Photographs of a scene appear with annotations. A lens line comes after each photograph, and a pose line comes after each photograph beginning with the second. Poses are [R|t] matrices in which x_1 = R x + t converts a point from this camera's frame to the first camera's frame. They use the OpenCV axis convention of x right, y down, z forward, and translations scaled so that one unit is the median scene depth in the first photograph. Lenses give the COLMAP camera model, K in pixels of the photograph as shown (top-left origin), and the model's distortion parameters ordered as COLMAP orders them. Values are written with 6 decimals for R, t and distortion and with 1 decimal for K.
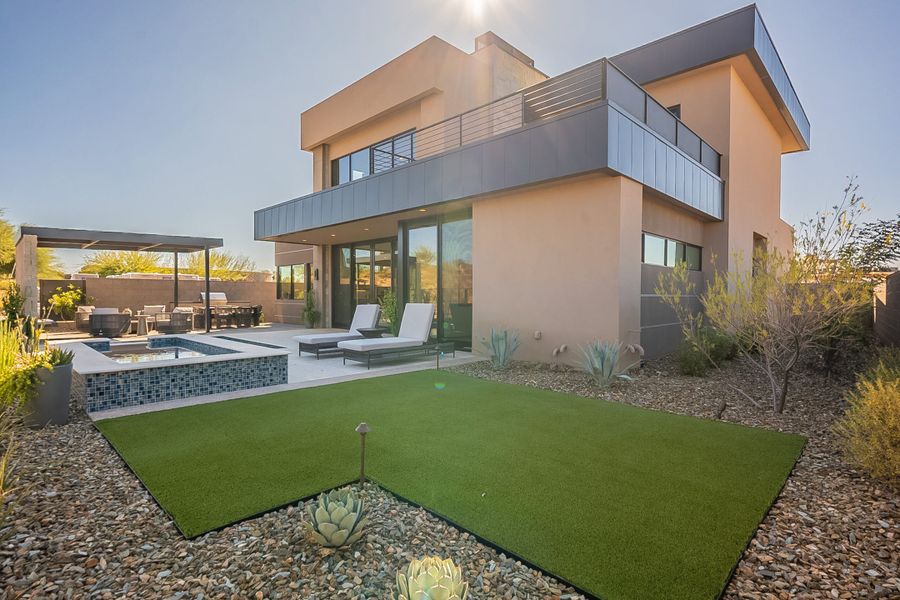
lens RADIAL K [[459.9, 0, 450.0], [0, 459.9, 300.0], [0, 0, 1]] dist [-0.001286, -0.000230]
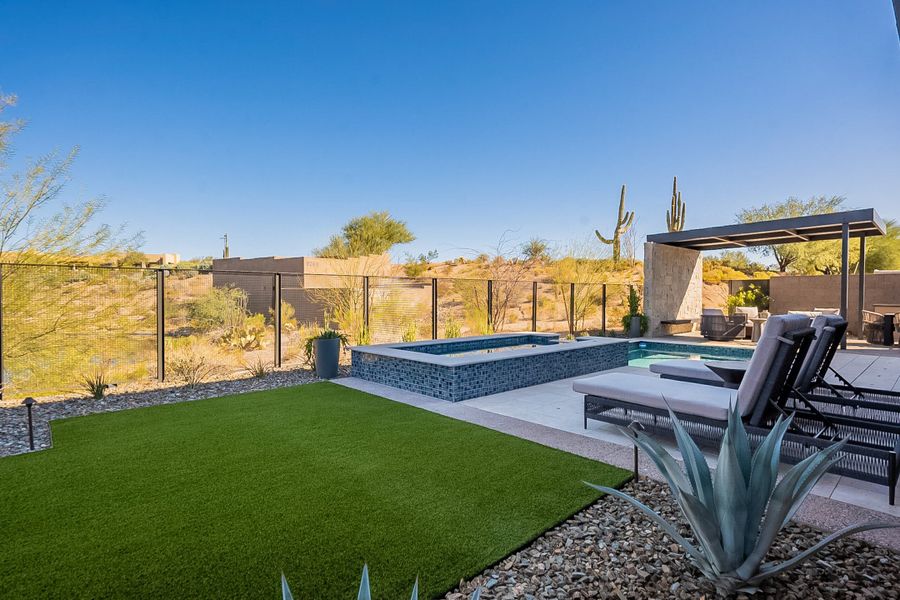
lens RADIAL K [[459.9, 0, 450.0], [0, 459.9, 300.0], [0, 0, 1]] dist [-0.001286, -0.000230]
pose [[-0.063247, 0.010935, -0.997938, 0.484869], [-0.010754, 0.999874, 0.011637, -0.011734], [0.997940, 0.011468, -0.063121, 1.079470]]
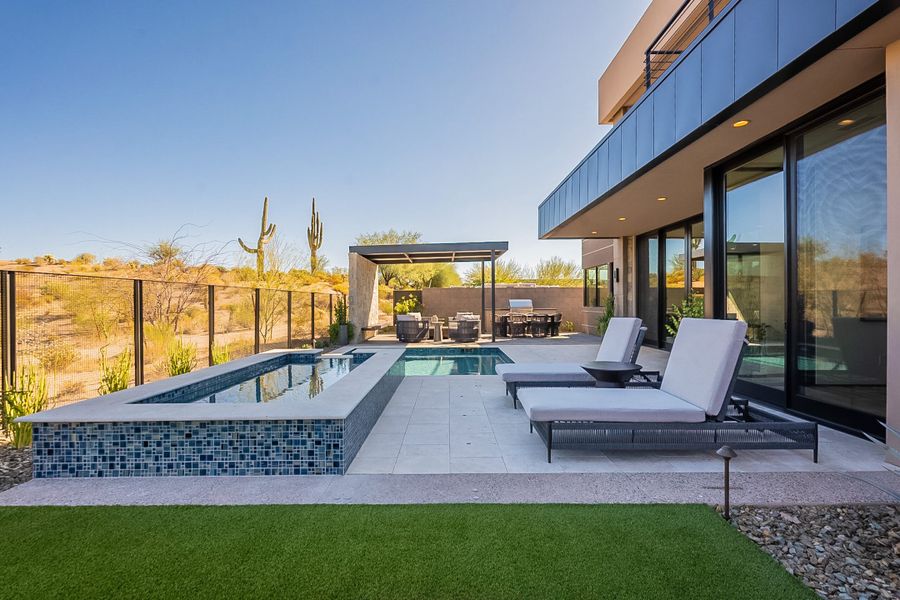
lens RADIAL K [[420.2, 0, 445.9], [0, 420.2, 304.1], [0, 0, 1]] dist [-0.001831, -0.000136]
pose [[0.693580, -0.002747, -0.720375, 0.073007], [0.000079, 0.999993, -0.003737, -0.009839], [0.720380, 0.002535, 0.693575, 0.779242]]
